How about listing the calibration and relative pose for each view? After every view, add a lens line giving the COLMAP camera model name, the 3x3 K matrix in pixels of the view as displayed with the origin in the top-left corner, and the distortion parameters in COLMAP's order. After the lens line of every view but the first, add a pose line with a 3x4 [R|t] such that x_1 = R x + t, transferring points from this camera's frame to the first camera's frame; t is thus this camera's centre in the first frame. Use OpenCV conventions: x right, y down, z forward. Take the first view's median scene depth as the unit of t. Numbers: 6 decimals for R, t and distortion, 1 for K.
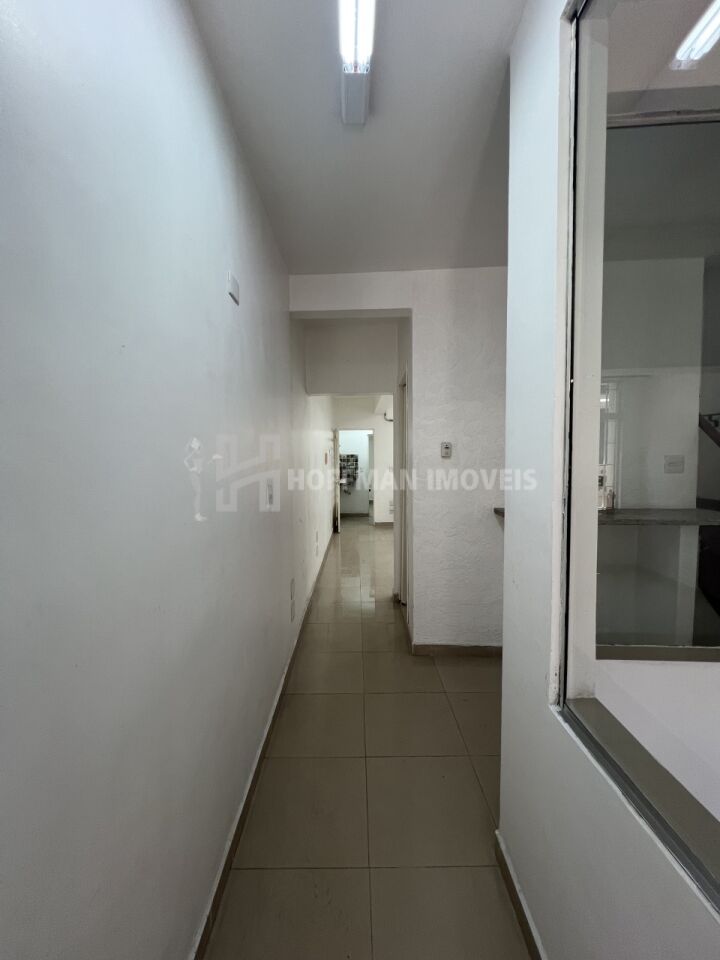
lens RADIAL K [[387.6, 0, 356.0], [0, 387.6, 481.3], [0, 0, 1]] dist [0.001153, 0.000528]
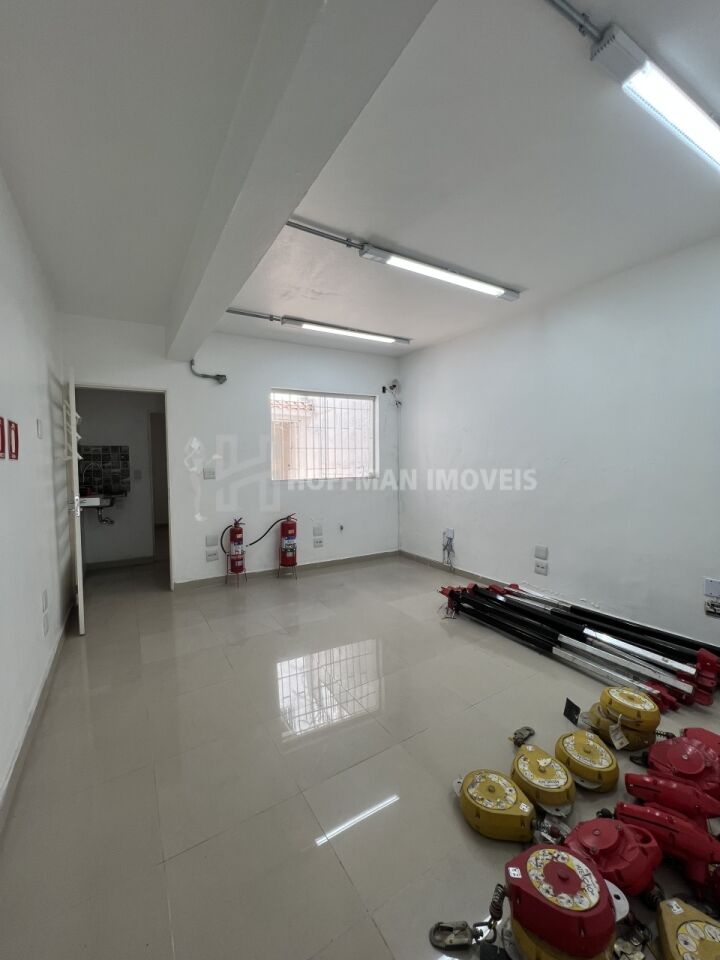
lens RADIAL K [[387.6, 0, 356.0], [0, 387.6, 481.3], [0, 0, 1]] dist [0.001153, 0.000528]
pose [[0.856660, -0.024564, 0.515296, -0.002699], [0.028337, 0.999598, 0.000542, -0.016720], [-0.515103, 0.014138, 0.857012, 0.464623]]
